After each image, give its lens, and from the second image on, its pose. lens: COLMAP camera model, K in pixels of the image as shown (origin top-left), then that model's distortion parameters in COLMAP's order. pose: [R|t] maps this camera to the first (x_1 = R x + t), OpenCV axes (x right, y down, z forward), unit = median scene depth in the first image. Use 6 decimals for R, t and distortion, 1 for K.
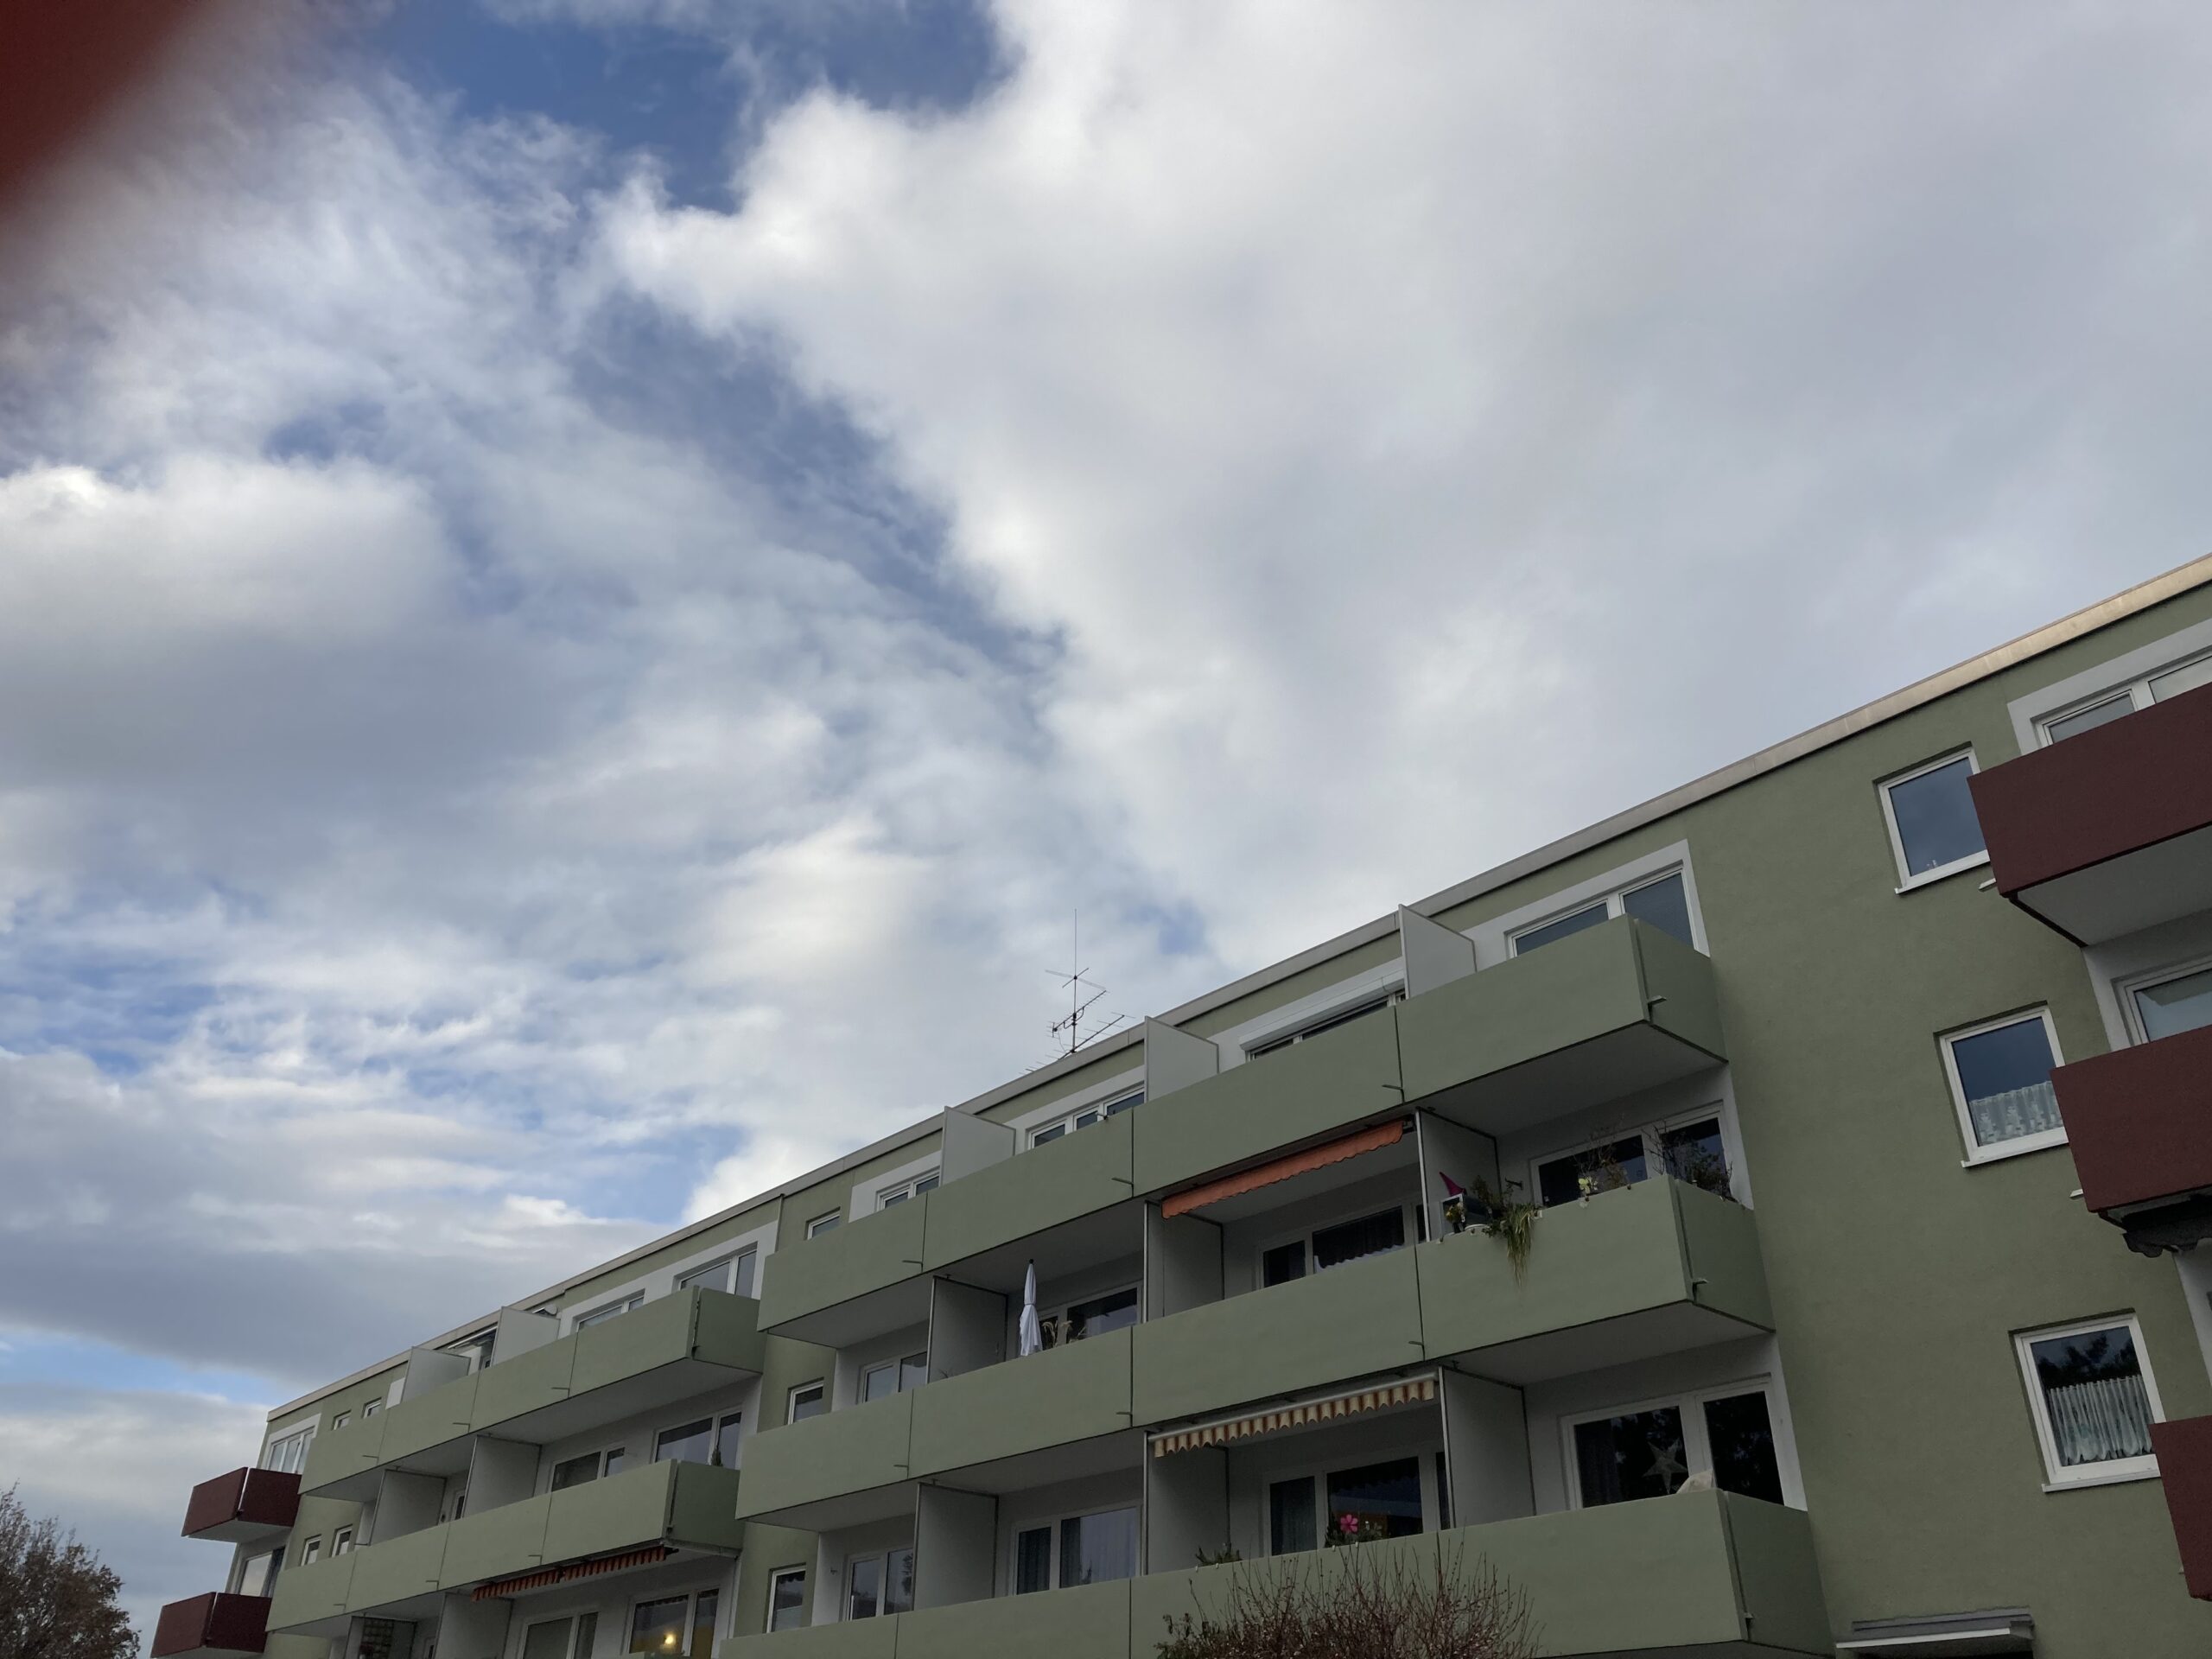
lens RADIAL K [[1845.2, 0, 1106.0], [0, 1845.2, 829.5], [0, 0, 1]] dist [0.051310, -0.007888]
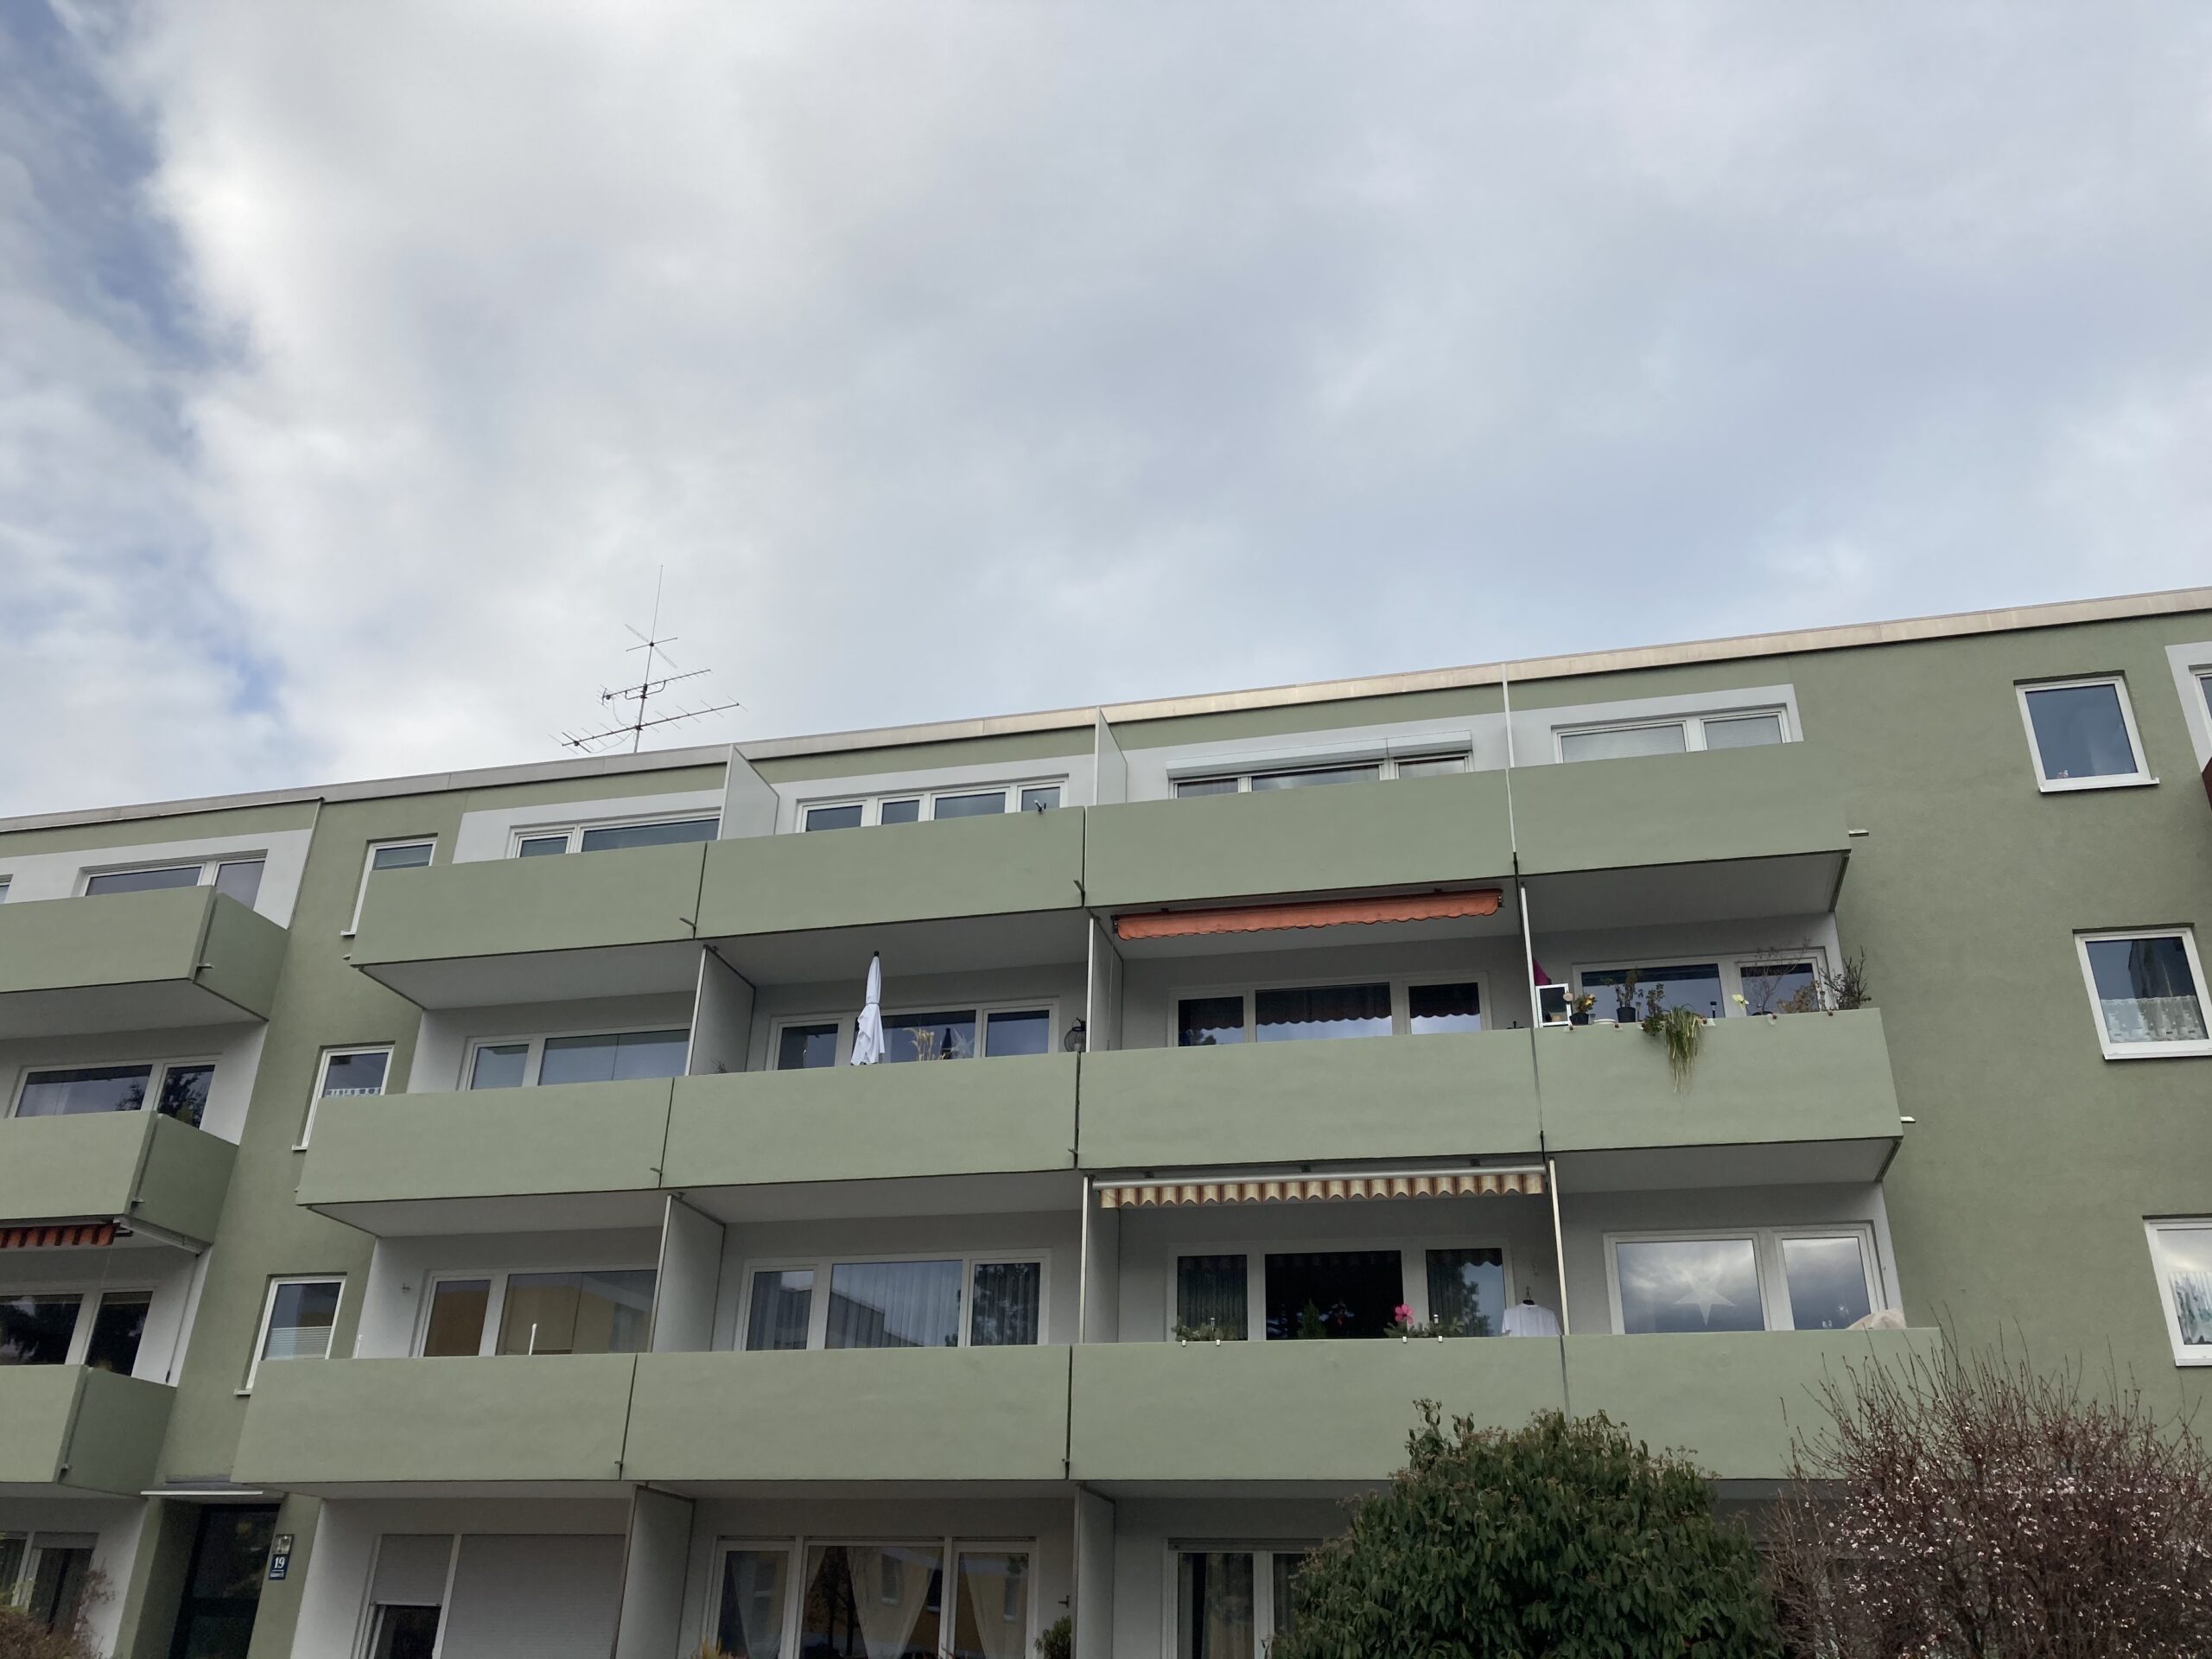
lens RADIAL K [[1763.0, 0, 1101.9], [0, 1763.0, 909.6], [0, 0, 1]] dist [0.079333, -0.172238]
pose [[0.820615, 0.255531, 0.511170, -0.347469], [-0.302447, 0.953123, 0.009077, 0.180072], [-0.484889, -0.162051, 0.859432, 0.312216]]
